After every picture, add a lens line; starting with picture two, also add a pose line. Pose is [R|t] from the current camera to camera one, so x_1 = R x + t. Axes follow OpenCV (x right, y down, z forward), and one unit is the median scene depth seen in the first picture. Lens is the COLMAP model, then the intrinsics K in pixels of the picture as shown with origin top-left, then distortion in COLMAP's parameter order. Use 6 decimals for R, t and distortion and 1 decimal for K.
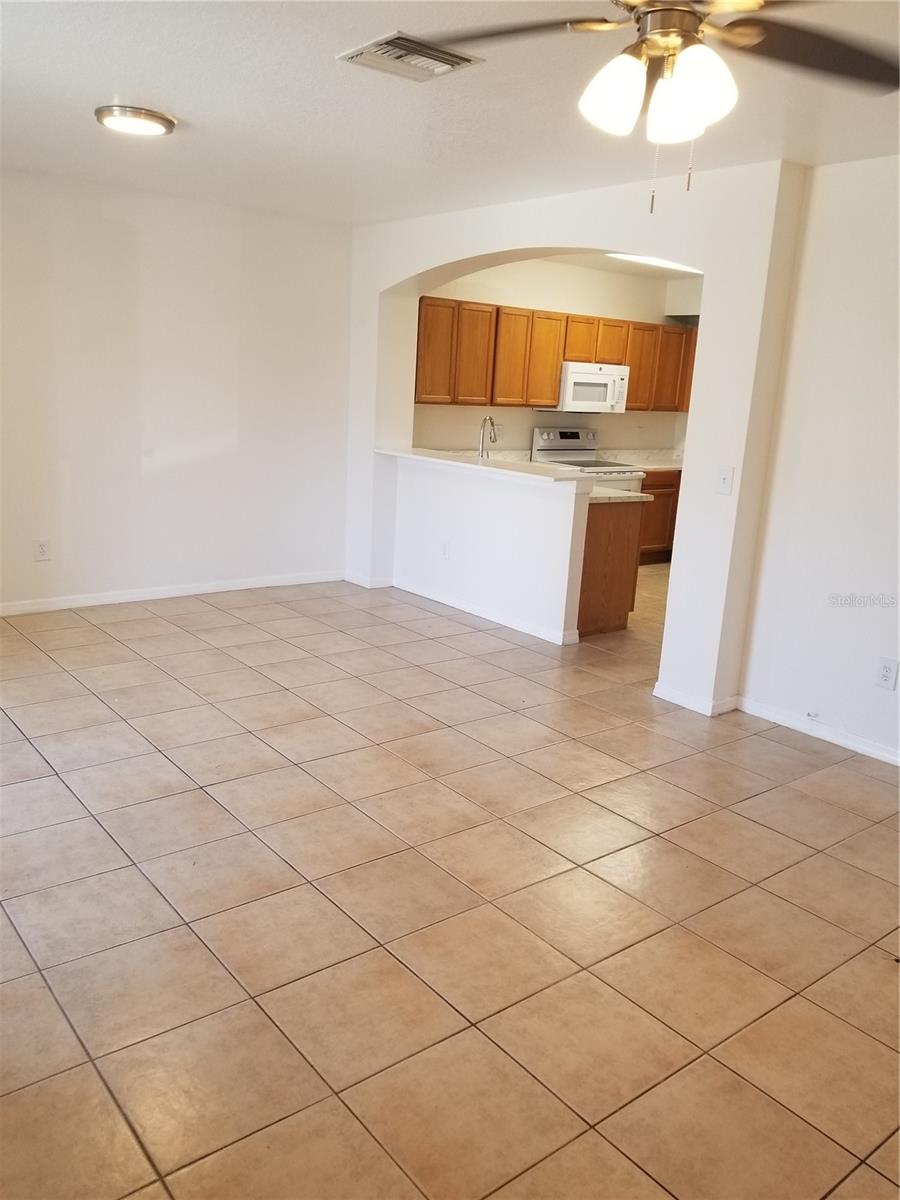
lens RADIAL K [[931.9, 0, 441.9], [0, 931.9, 616.7], [0, 0, 1]] dist [0.077695, -0.142560]
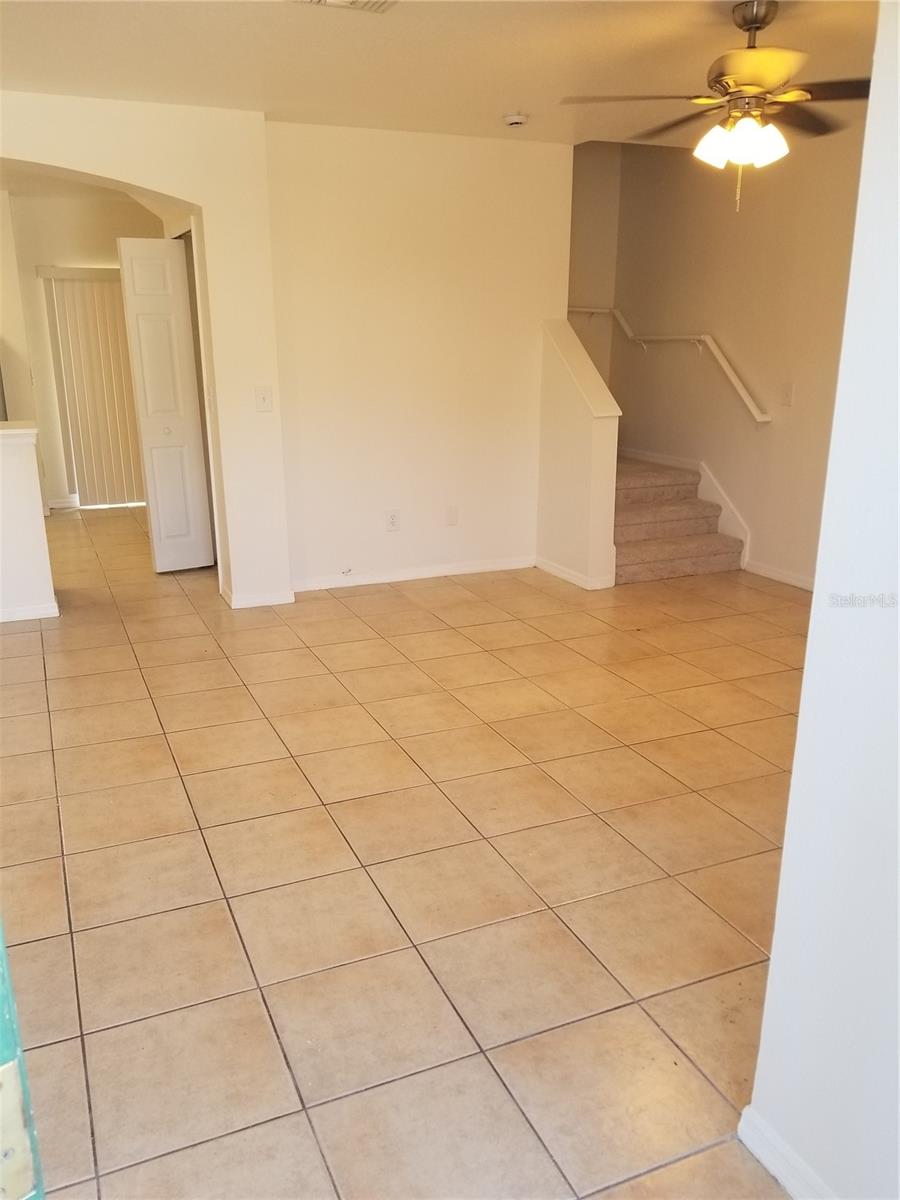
lens RADIAL K [[945.1, 0, 441.8], [0, 945.1, 614.8], [0, 0, 1]] dist [0.092609, -0.118224]
pose [[0.251047, -0.328434, 0.910553, -0.465262], [0.256342, 0.929651, 0.264647, -0.090248], [-0.933415, 0.166974, 0.317578, 0.277823]]
